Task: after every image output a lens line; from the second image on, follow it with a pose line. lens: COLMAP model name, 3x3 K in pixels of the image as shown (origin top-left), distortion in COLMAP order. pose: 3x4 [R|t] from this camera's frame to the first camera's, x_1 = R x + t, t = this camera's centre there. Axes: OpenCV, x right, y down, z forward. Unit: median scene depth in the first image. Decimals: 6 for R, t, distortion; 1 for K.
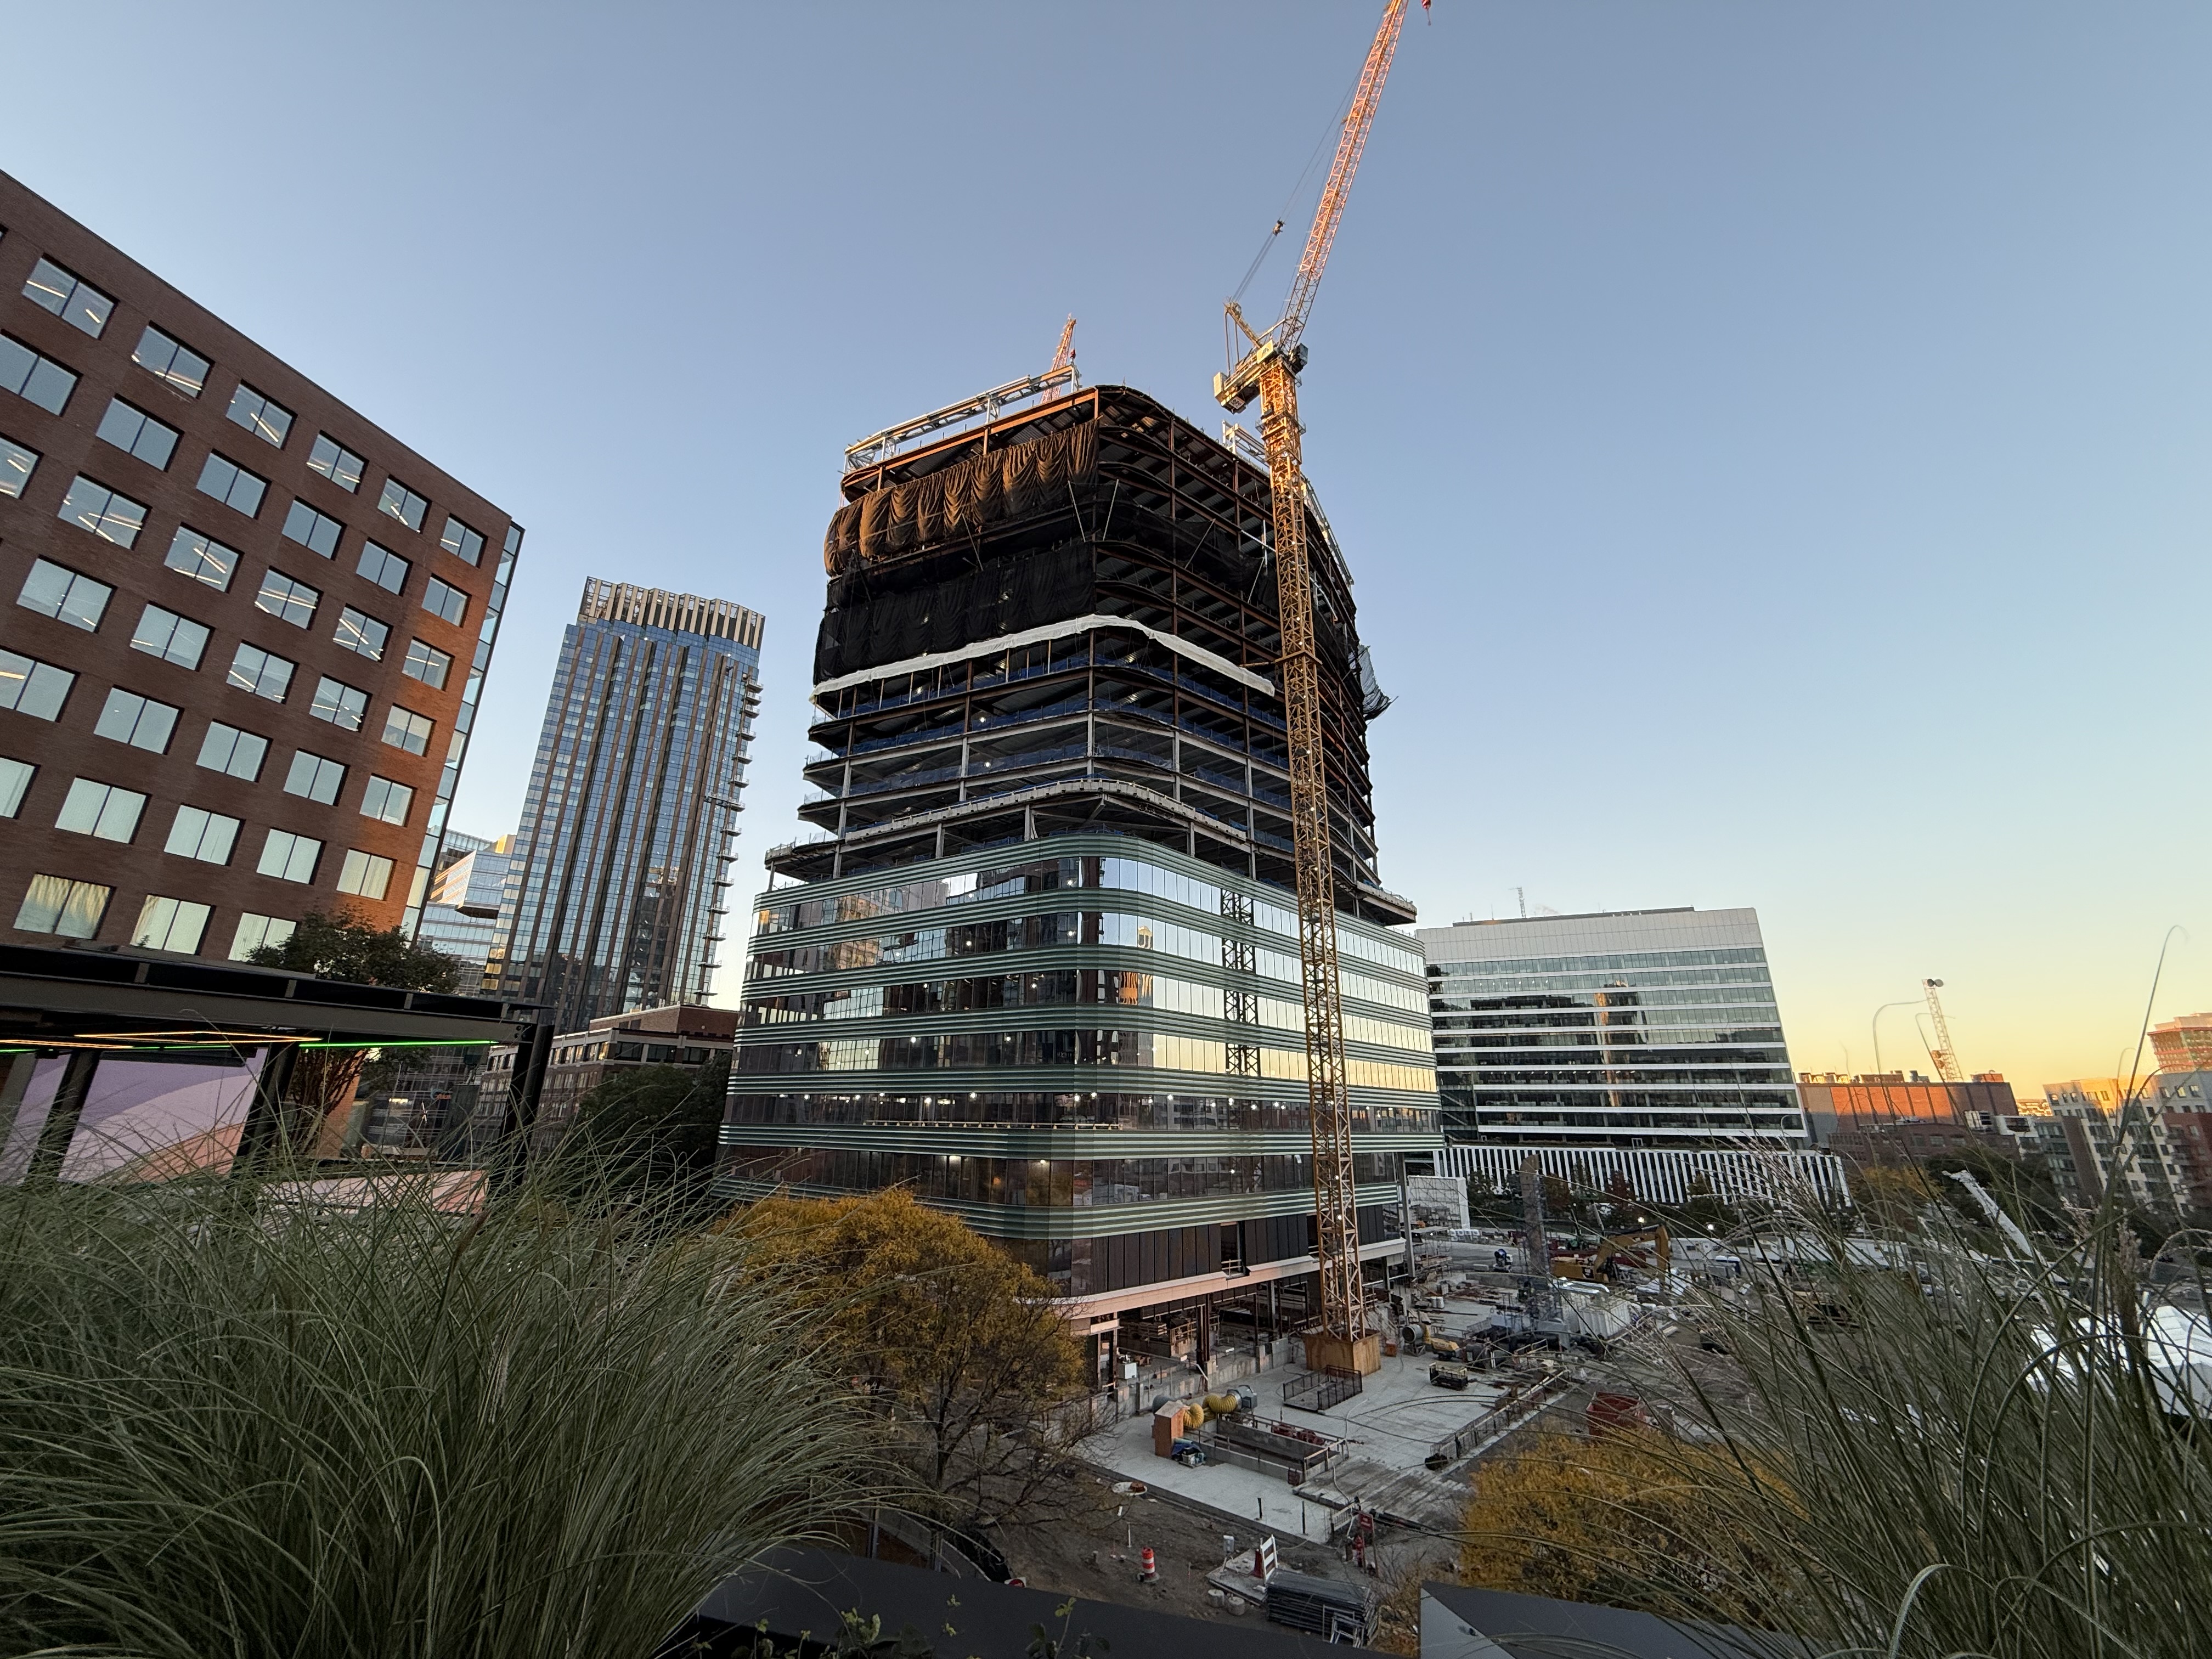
lens RADIAL K [[878.1, 0, 1097.4], [0, 878.1, 830.6], [0, 0, 1]] dist [-0.000601, -0.000569]
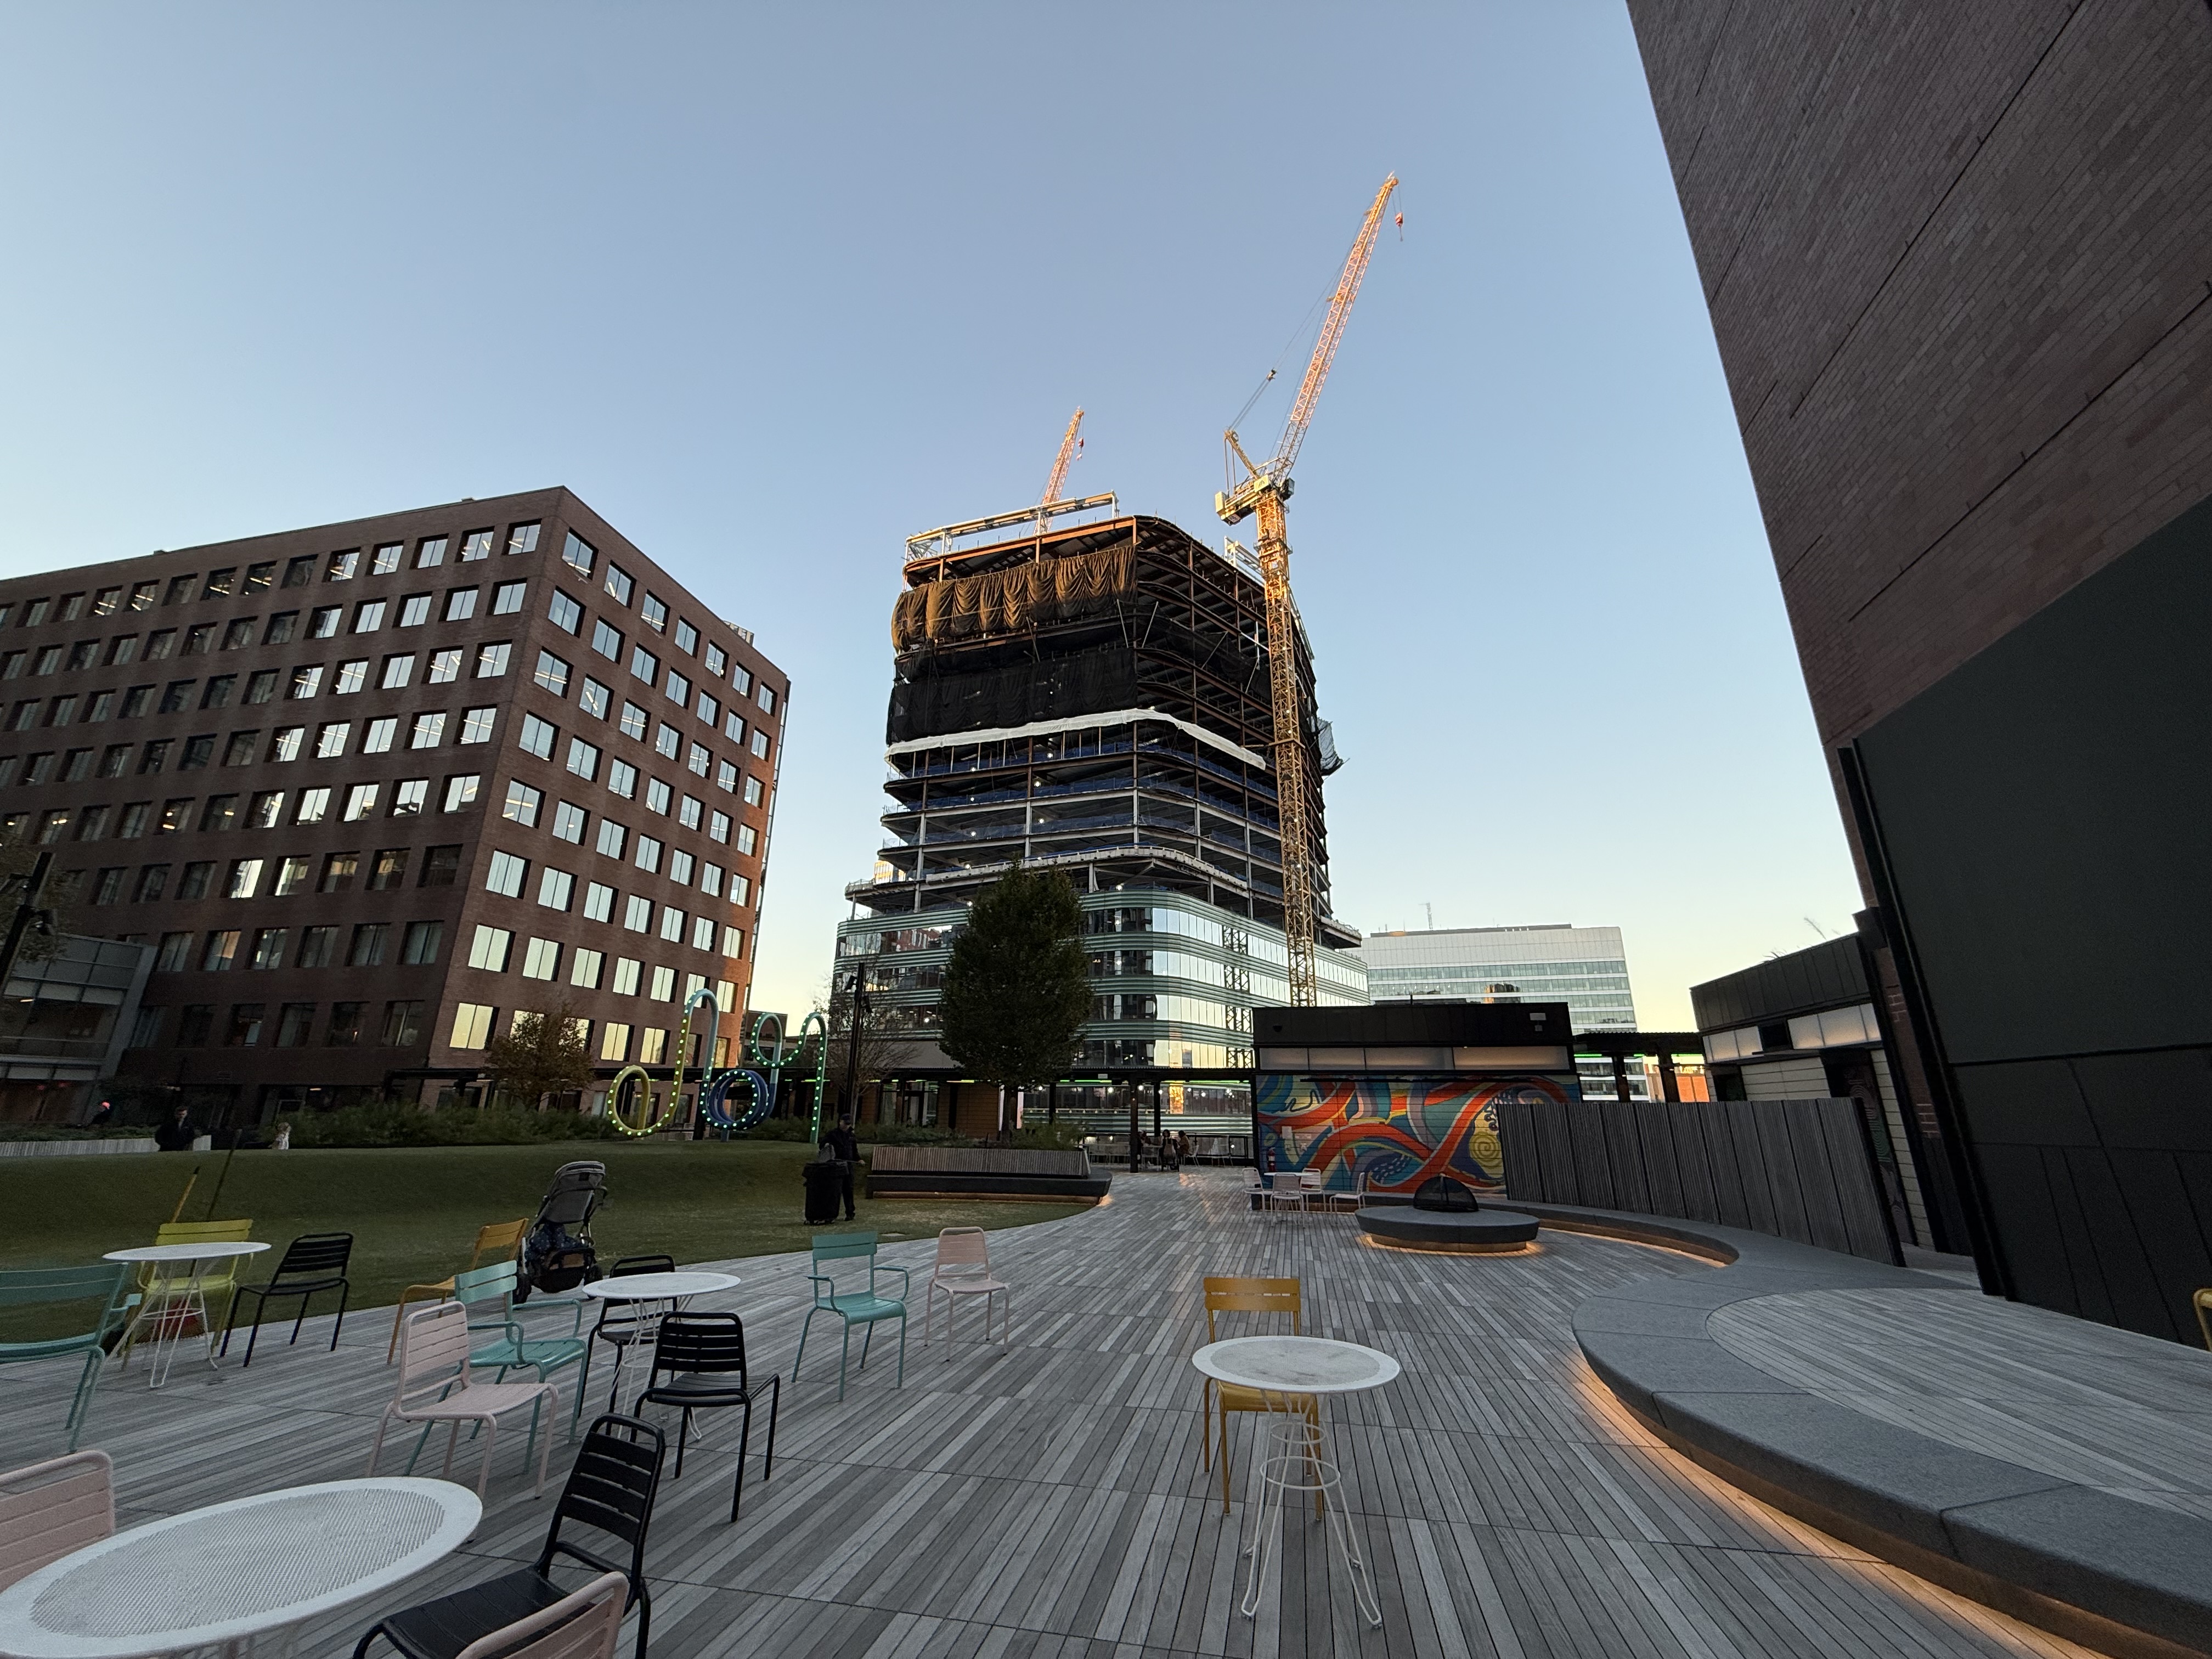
lens RADIAL K [[878.1, 0, 1097.4], [0, 878.1, 830.6], [0, 0, 1]] dist [-0.000601, -0.000569]
pose [[0.994369, 0.027853, 0.102246, -0.158612], [-0.029077, 0.999522, 0.010495, -0.071120], [-0.101905, -0.013409, 0.994704, -0.216764]]
